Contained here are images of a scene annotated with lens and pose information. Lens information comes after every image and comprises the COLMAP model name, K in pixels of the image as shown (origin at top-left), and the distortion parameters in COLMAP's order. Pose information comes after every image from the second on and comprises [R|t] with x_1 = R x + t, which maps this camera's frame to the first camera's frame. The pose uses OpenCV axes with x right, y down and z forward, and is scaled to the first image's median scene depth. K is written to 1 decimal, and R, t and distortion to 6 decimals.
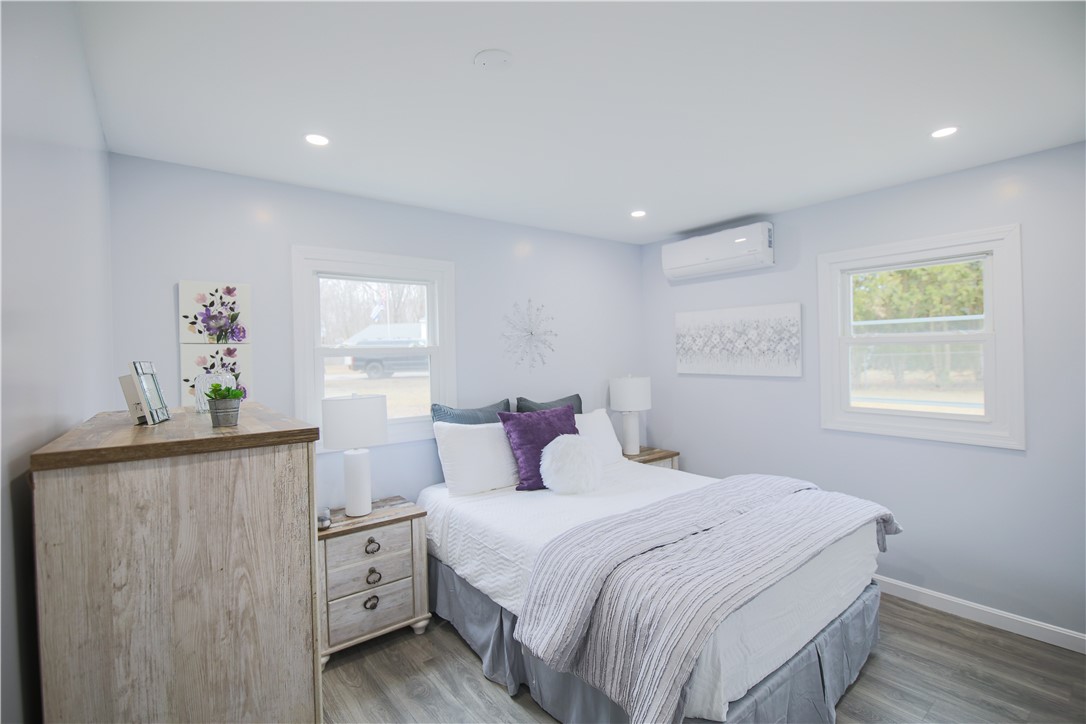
lens RADIAL K [[499.6, 0, 546.4], [0, 499.6, 357.7], [0, 0, 1]] dist [-0.009341, -0.005525]
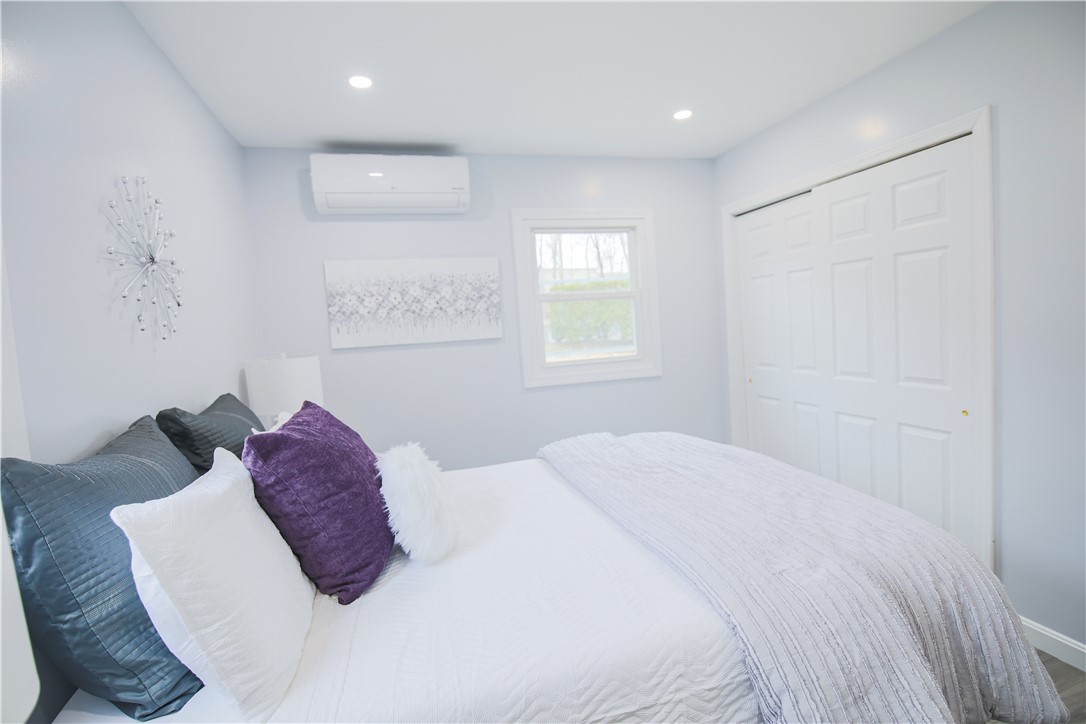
lens RADIAL K [[499.6, 0, 537.8], [0, 499.6, 355.0], [0, 0, 1]] dist [-0.009341, -0.005525]
pose [[0.380715, -0.059006, 0.922808, -0.300871], [0.068902, 0.996998, 0.035324, 0.039086], [-0.922122, 0.050135, 0.383638, 0.537159]]
